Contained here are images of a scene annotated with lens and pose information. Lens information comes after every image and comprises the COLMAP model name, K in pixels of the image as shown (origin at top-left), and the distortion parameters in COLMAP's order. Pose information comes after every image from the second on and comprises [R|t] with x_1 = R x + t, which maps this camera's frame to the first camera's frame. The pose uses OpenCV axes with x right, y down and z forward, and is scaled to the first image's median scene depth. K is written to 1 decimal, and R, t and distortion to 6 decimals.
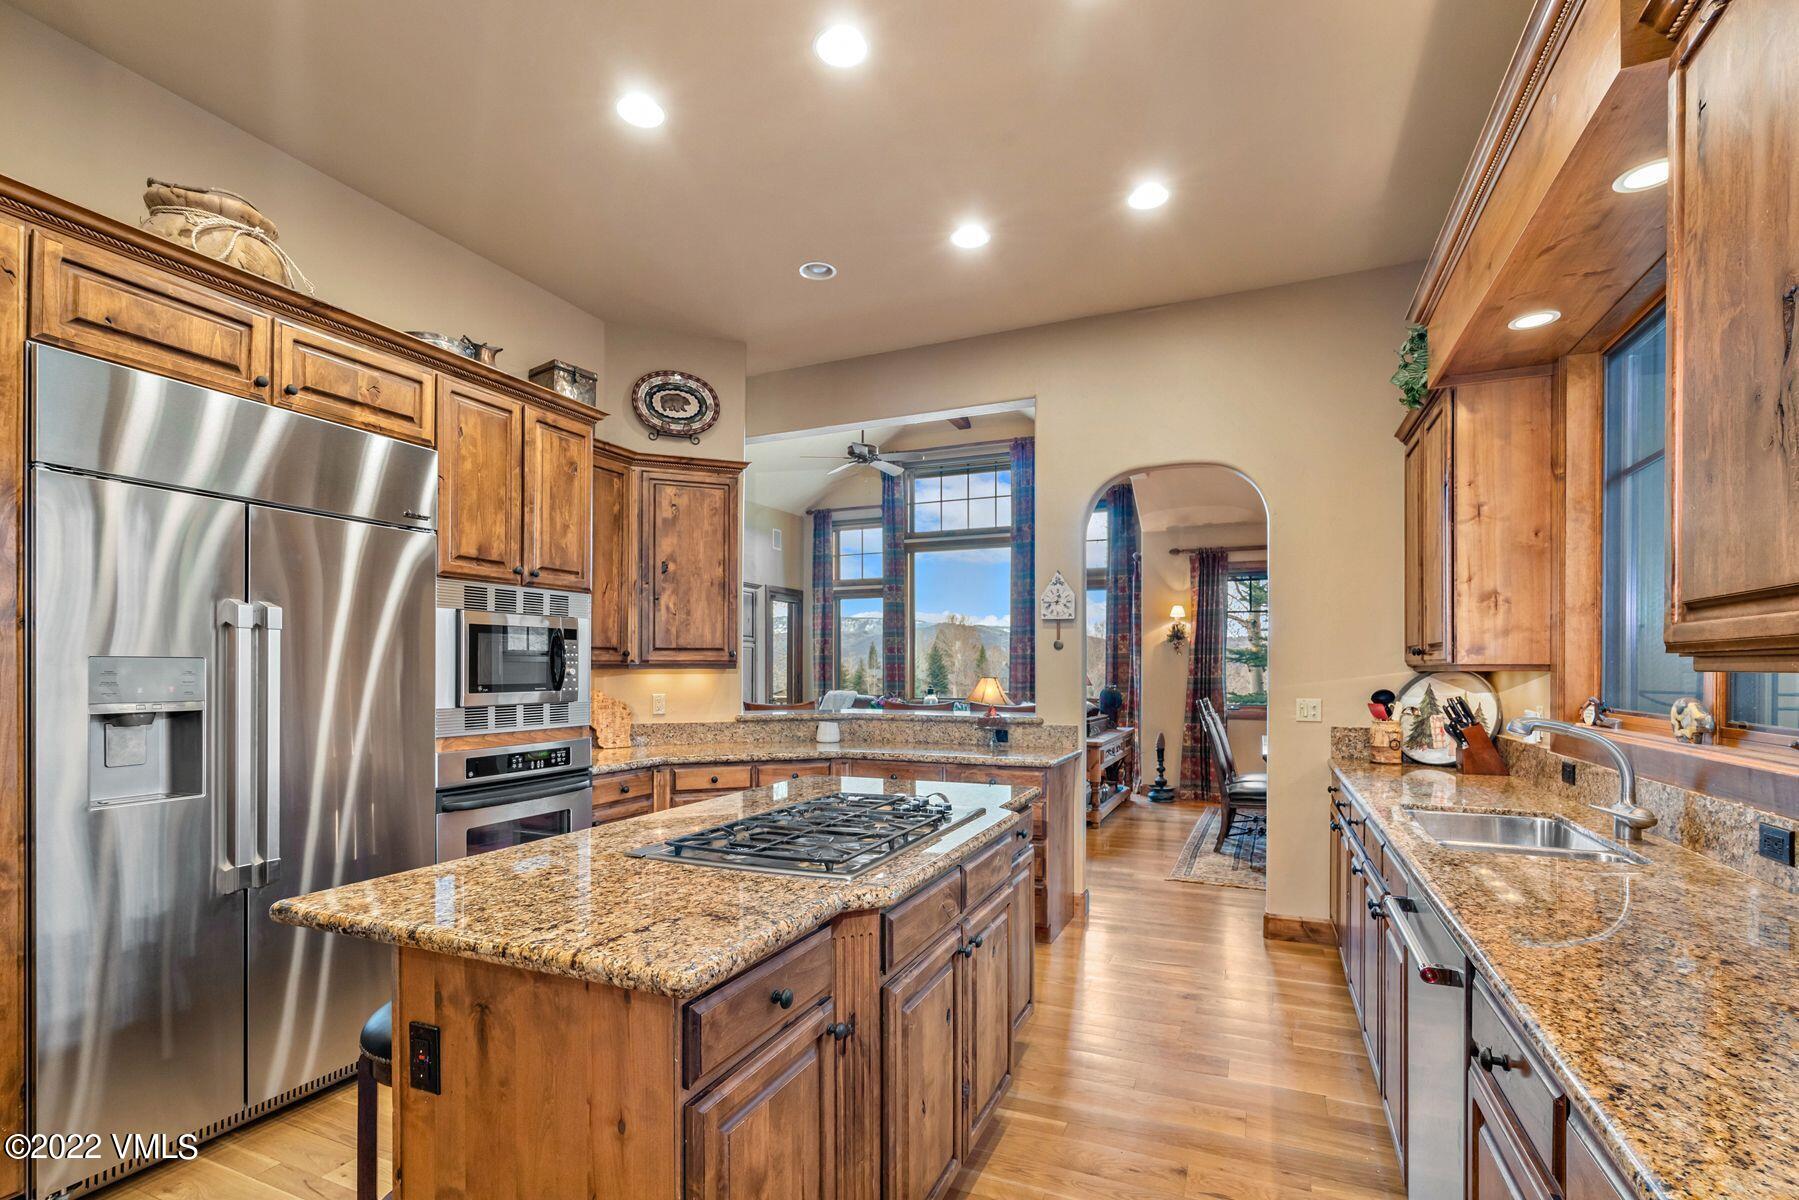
lens RADIAL K [[840.7, 0, 858.5], [0, 840.7, 671.2], [0, 0, 1]] dist [-0.009028, 0.002447]
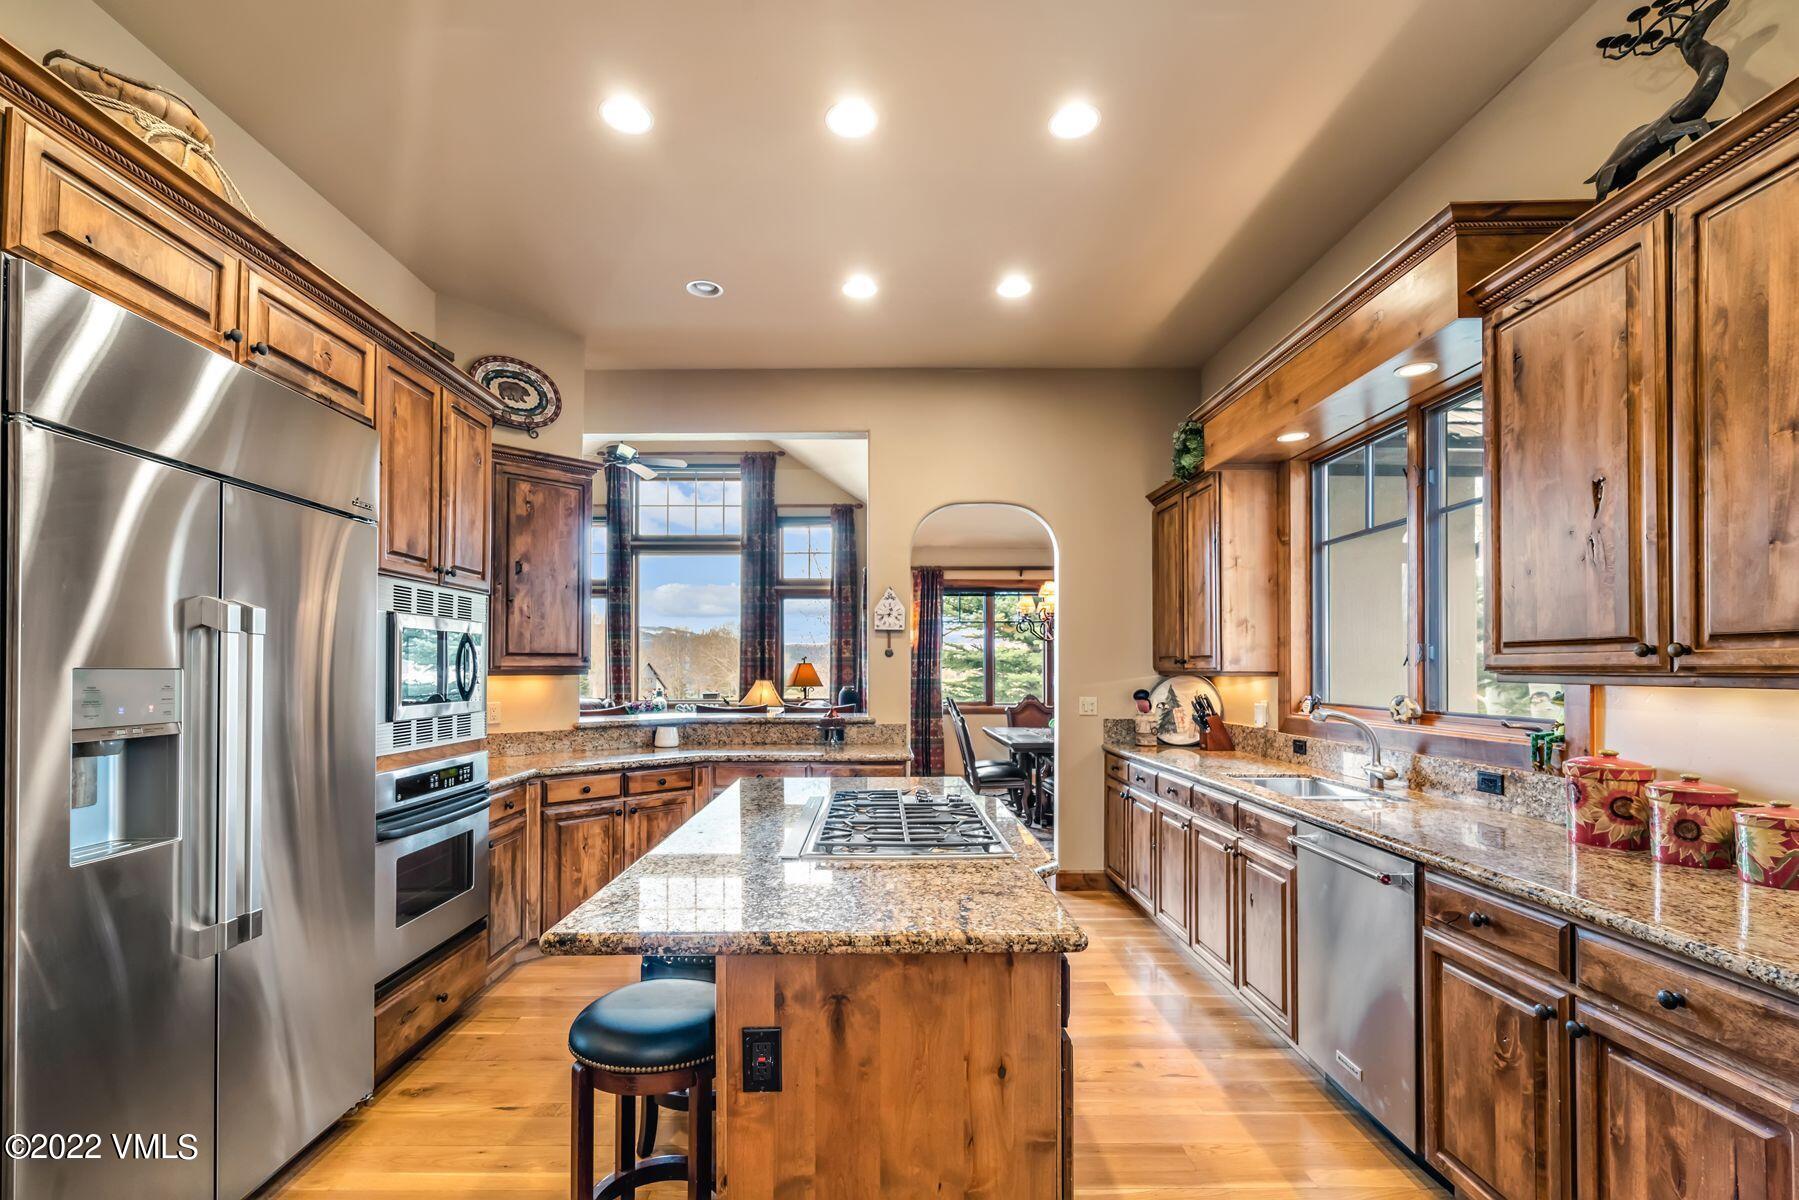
lens RADIAL K [[840.7, 0, 819.2], [0, 840.7, 662.7], [0, 0, 1]] dist [-0.009028, 0.002447]
pose [[0.912346, 0.001908, 0.409415, -0.386608], [0.001556, 0.999966, -0.008128, -0.010621], [-0.409416, 0.008052, 0.912312, 0.006207]]
